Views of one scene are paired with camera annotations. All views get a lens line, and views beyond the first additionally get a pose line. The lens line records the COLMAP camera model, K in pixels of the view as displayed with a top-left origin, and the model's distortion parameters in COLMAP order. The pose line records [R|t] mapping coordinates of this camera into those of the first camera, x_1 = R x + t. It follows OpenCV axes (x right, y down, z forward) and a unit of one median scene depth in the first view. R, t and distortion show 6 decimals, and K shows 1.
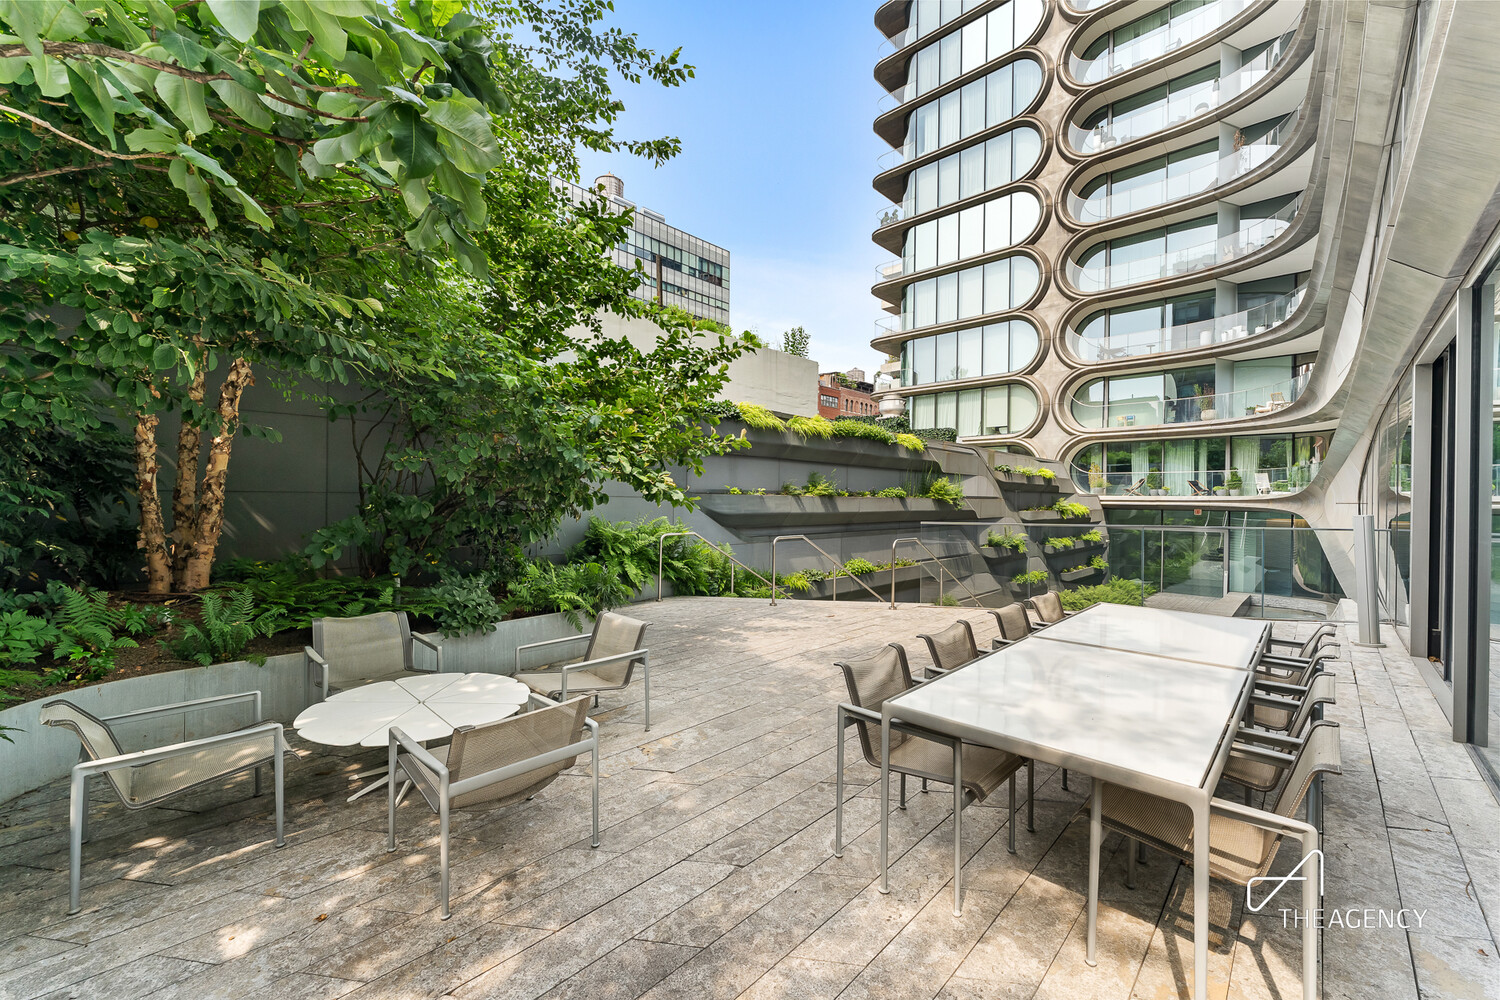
lens RADIAL K [[609.6, 0, 752.5], [0, 609.6, 500.4], [0, 0, 1]] dist [-0.000421, 0.000075]
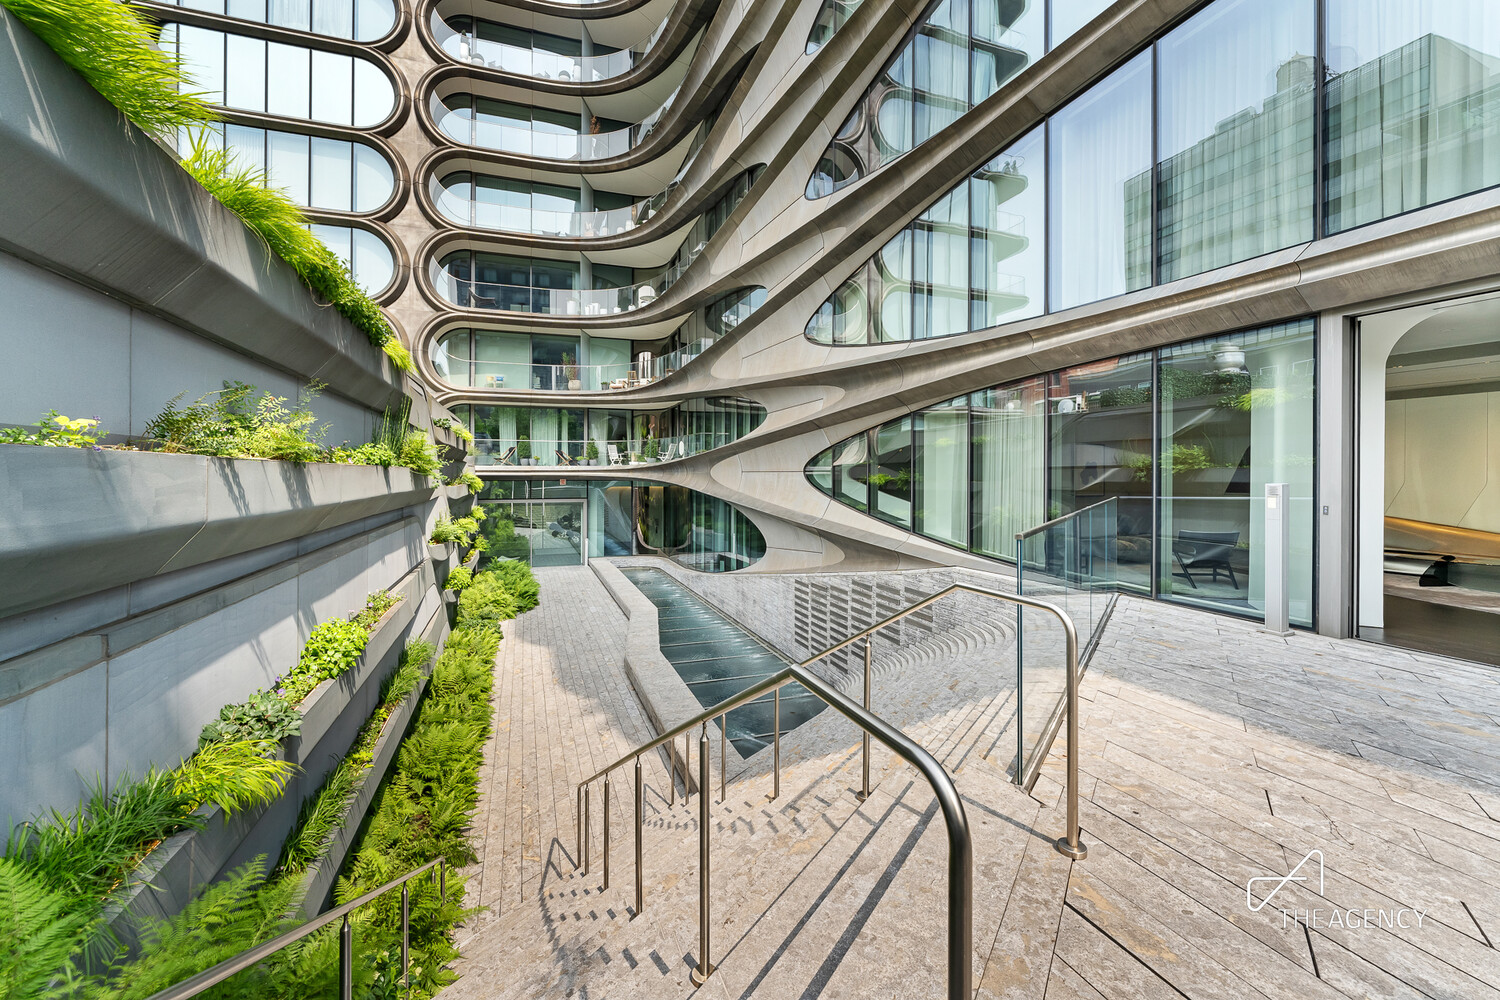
lens RADIAL K [[609.6, 0, 726.4], [0, 609.6, 470.7], [0, 0, 1]] dist [-0.000421, 0.000075]
pose [[0.467629, -0.004238, 0.883915, -0.021321], [0.004915, 0.999986, 0.002194, -0.000390], [-0.883911, 0.003319, 0.467643, 0.291153]]
